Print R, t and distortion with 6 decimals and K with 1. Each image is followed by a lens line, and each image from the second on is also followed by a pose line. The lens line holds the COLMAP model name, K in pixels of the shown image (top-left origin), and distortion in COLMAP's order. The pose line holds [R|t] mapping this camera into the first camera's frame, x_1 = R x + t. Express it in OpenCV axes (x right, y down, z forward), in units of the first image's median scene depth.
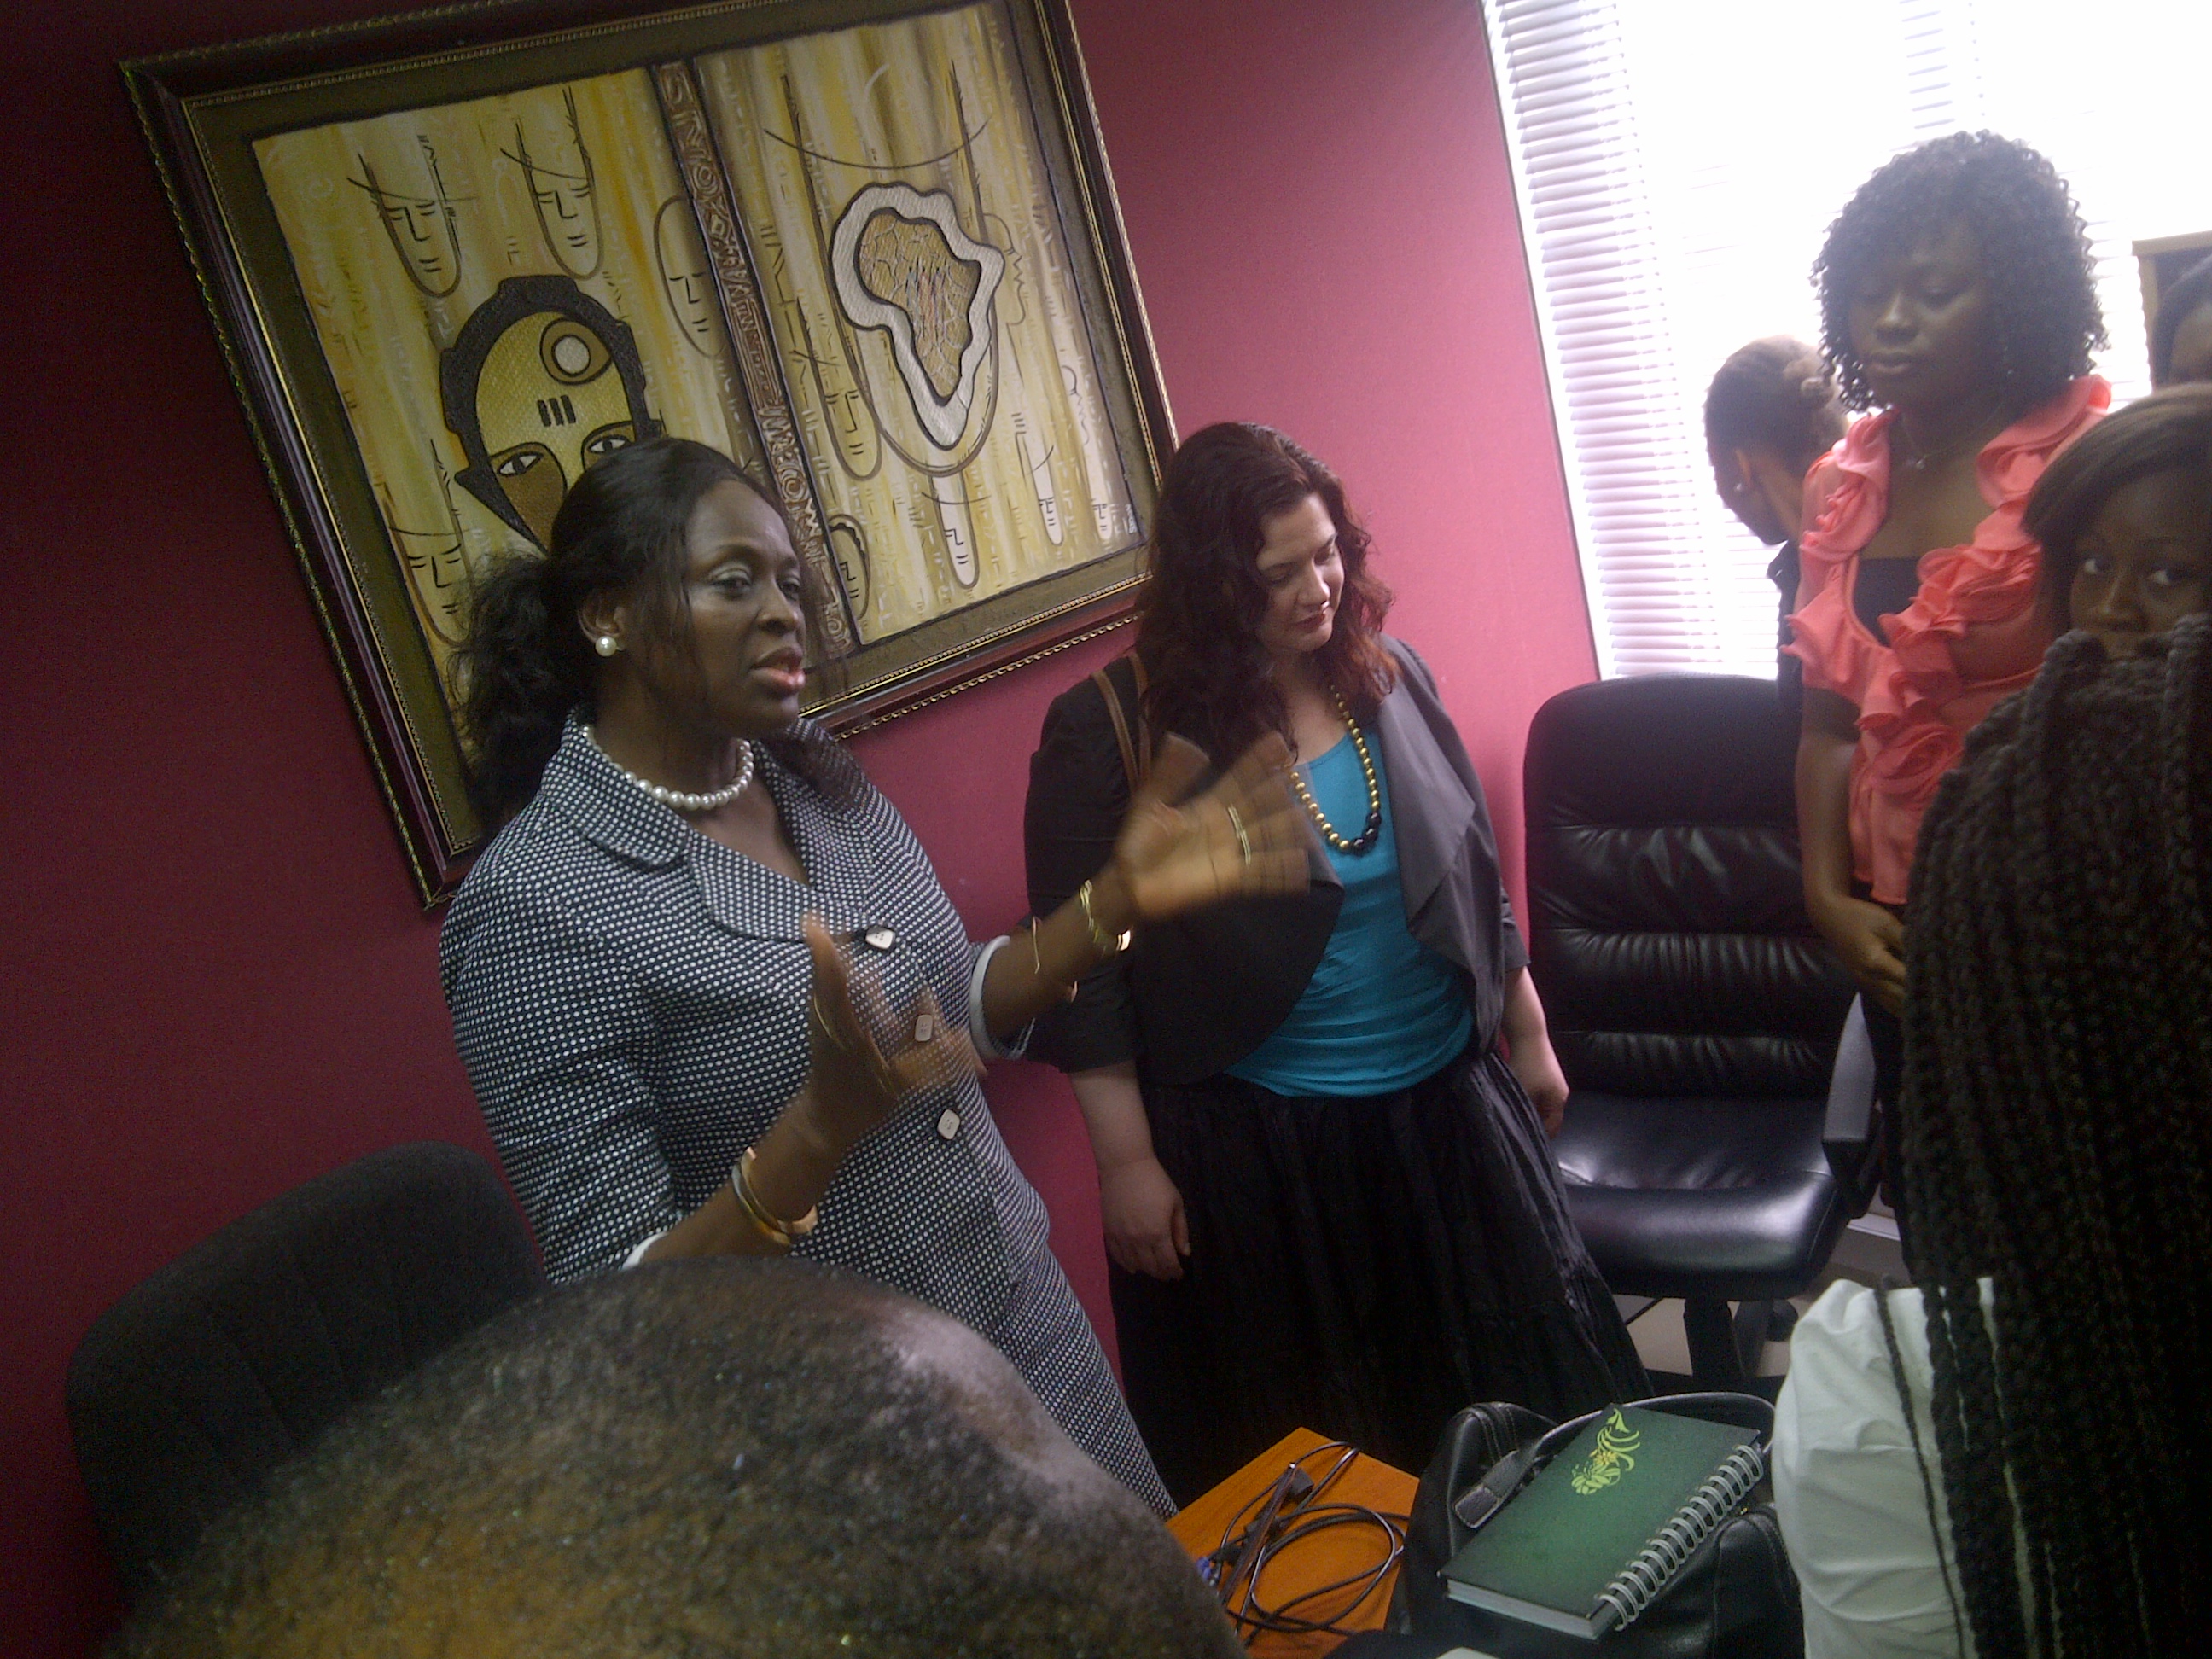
lens RADIAL K [[2098.6, 0, 1106.0], [0, 2098.6, 829.5], [0, 0, 1]] dist [-0.004888, -0.031649]
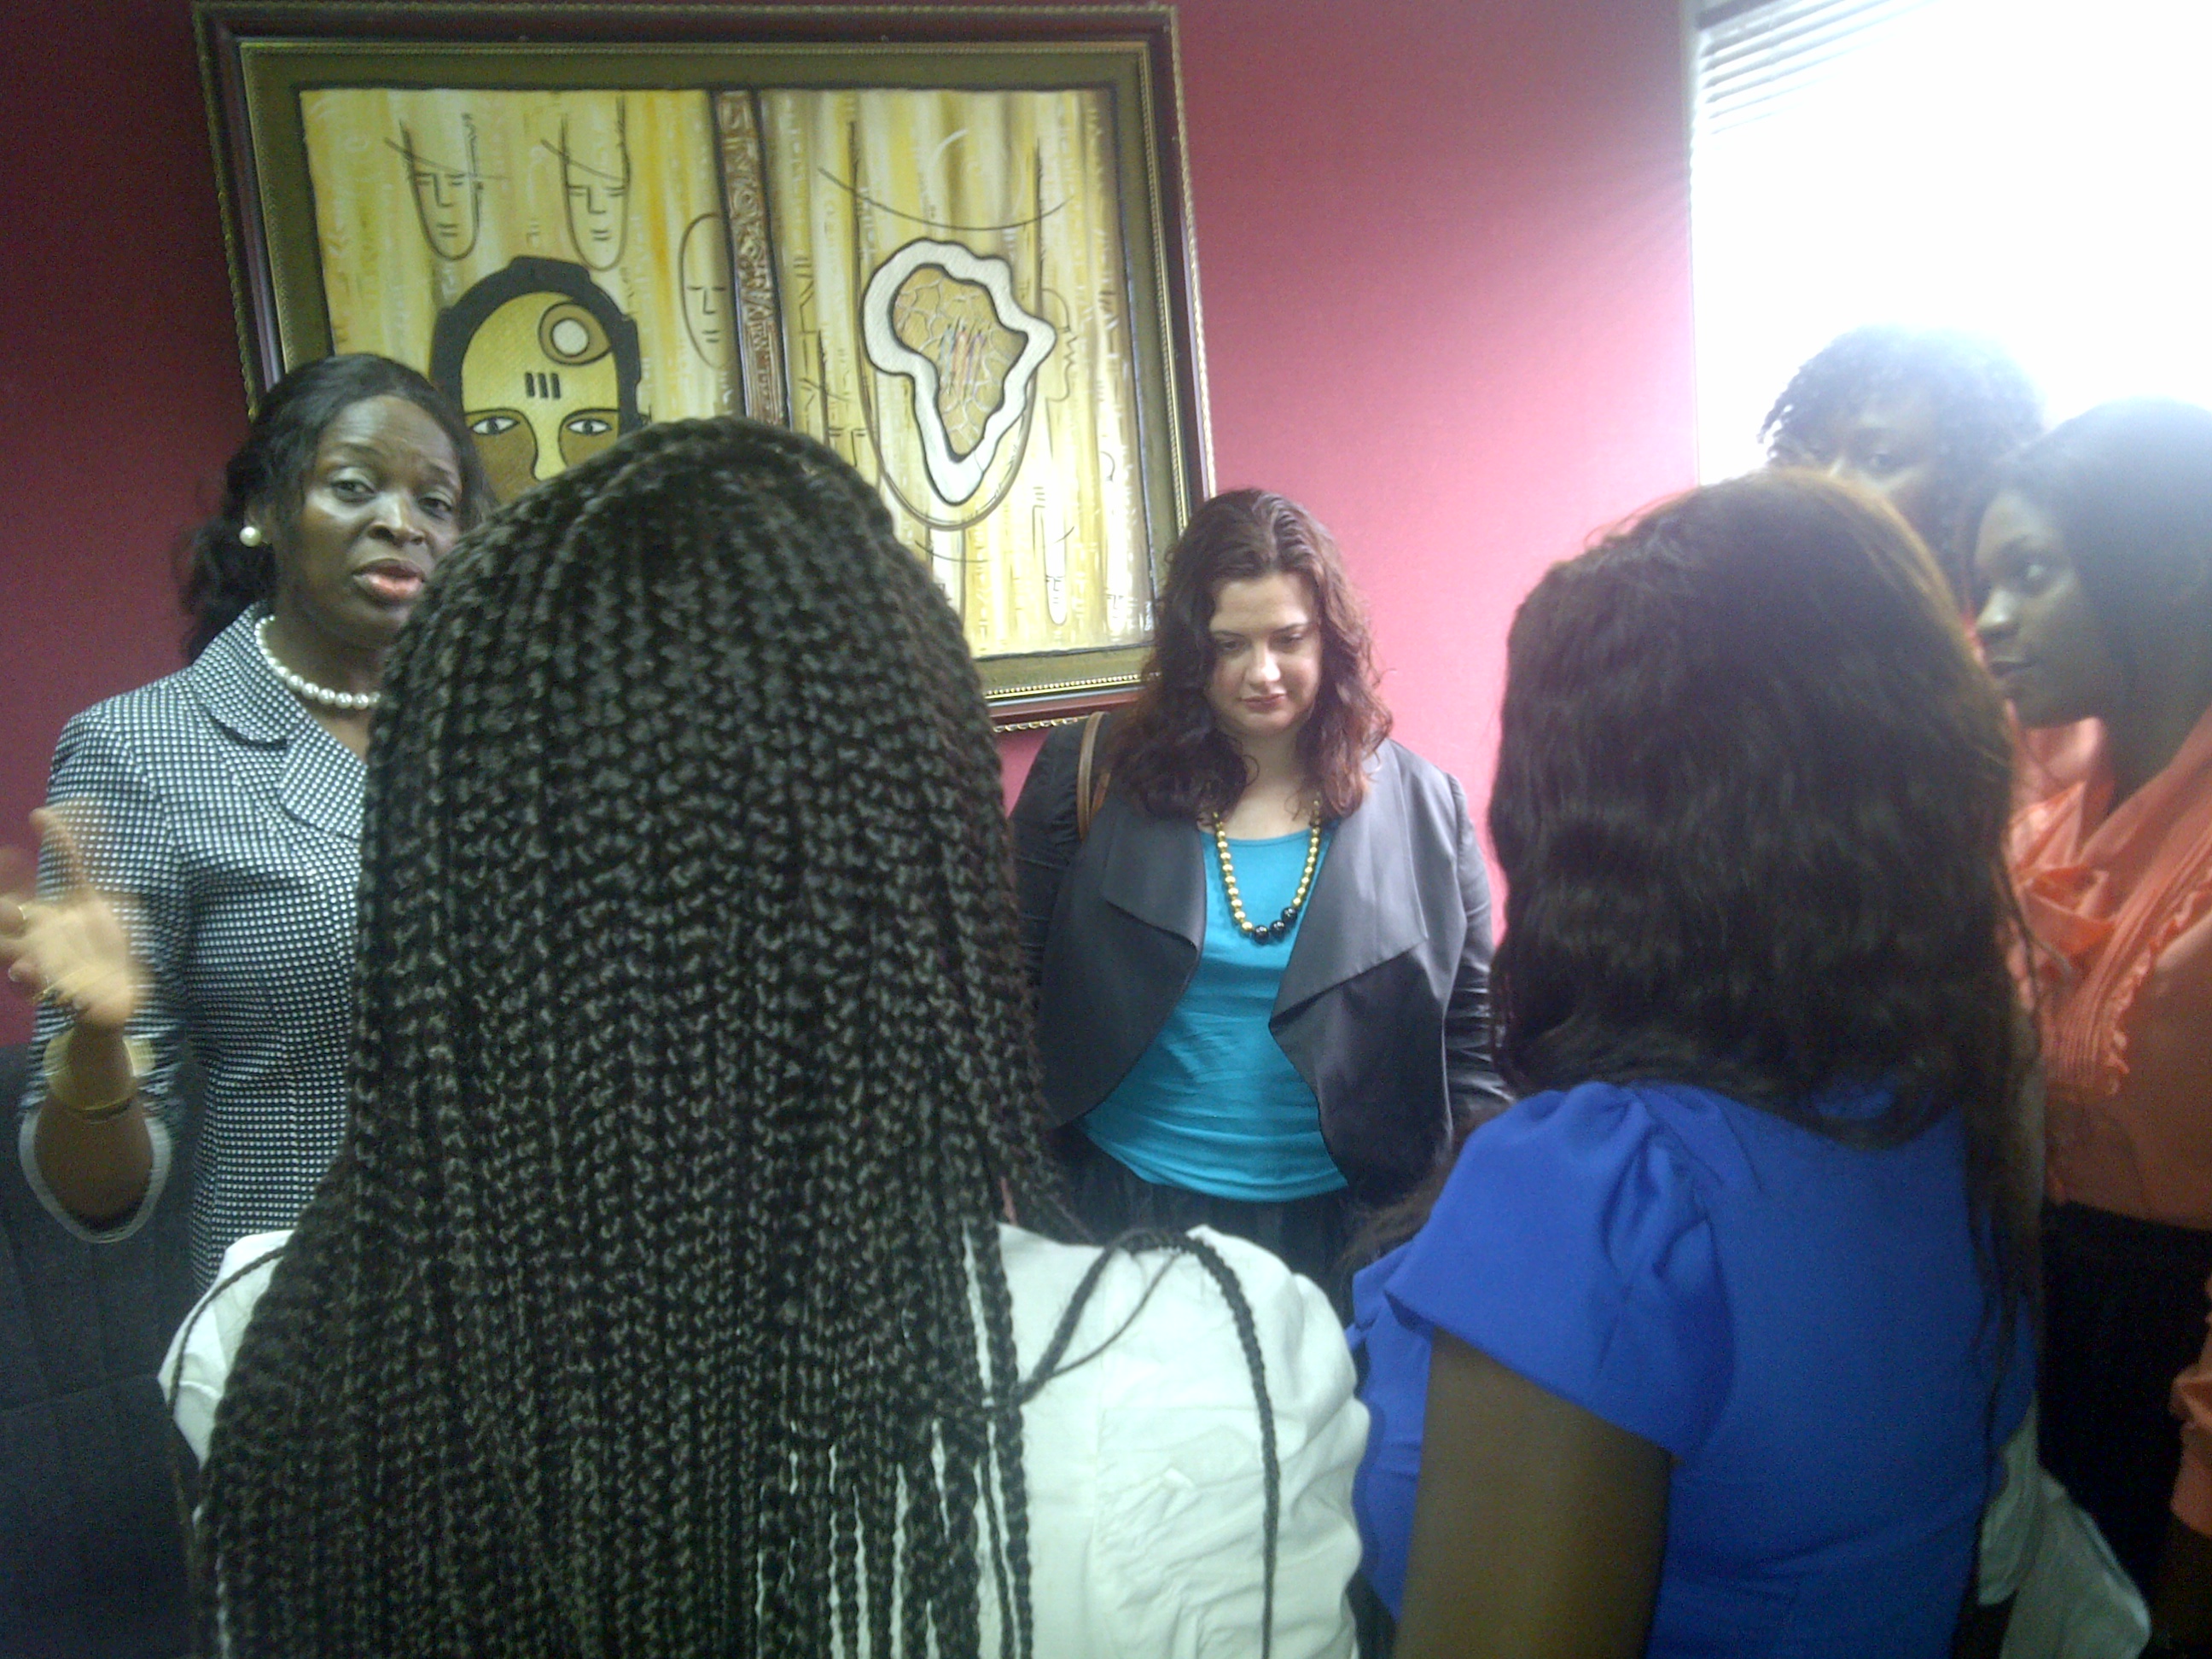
lens RADIAL K [[2098.6, 0, 1106.0], [0, 2098.6, 829.5], [0, 0, 1]] dist [-0.004888, -0.031649]
pose [[0.943023, 0.210530, -0.257654, 0.307559], [-0.233694, 0.970300, -0.062491, 0.017468], [0.236845, 0.119143, 0.964214, 0.065889]]
